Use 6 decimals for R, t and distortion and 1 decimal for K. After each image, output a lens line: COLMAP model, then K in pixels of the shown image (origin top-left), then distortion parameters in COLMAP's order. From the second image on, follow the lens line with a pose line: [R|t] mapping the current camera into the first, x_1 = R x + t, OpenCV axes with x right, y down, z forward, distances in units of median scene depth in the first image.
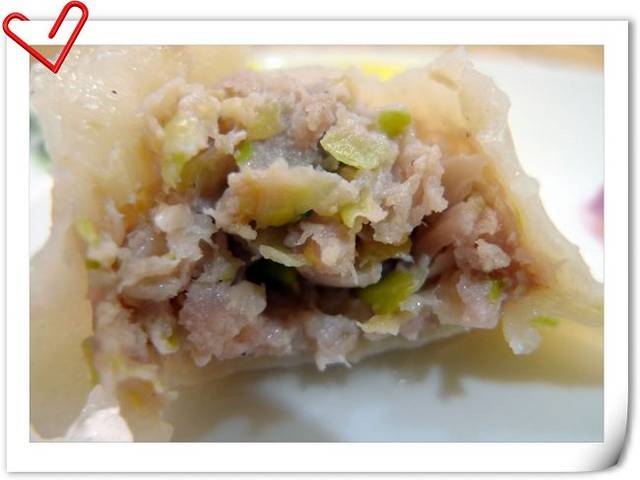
lens RADIAL K [[446.7, 0, 321.0], [0, 446.7, 237.3], [0, 0, 1]] dist [-0.034069, -0.008593]
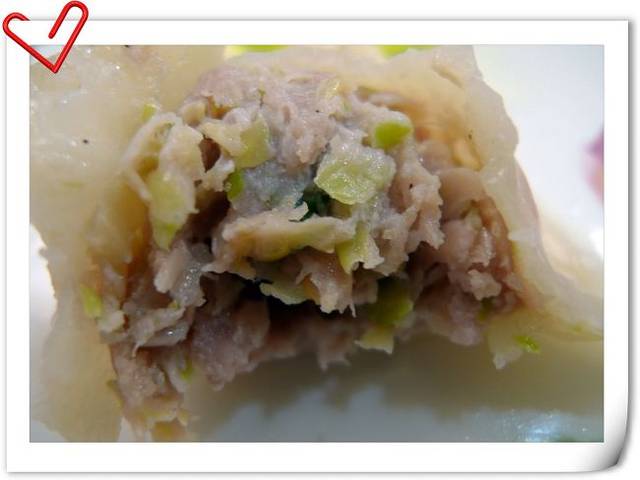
lens RADIAL K [[446.7, 0, 319.0], [0, 446.7, 236.7], [0, 0, 1]] dist [-0.034069, -0.008593]
pose [[0.999111, -0.041826, 0.005288, -0.000961], [0.037576, 0.940336, 0.338165, -0.416483], [-0.019117, -0.337666, 0.941072, 0.065459]]
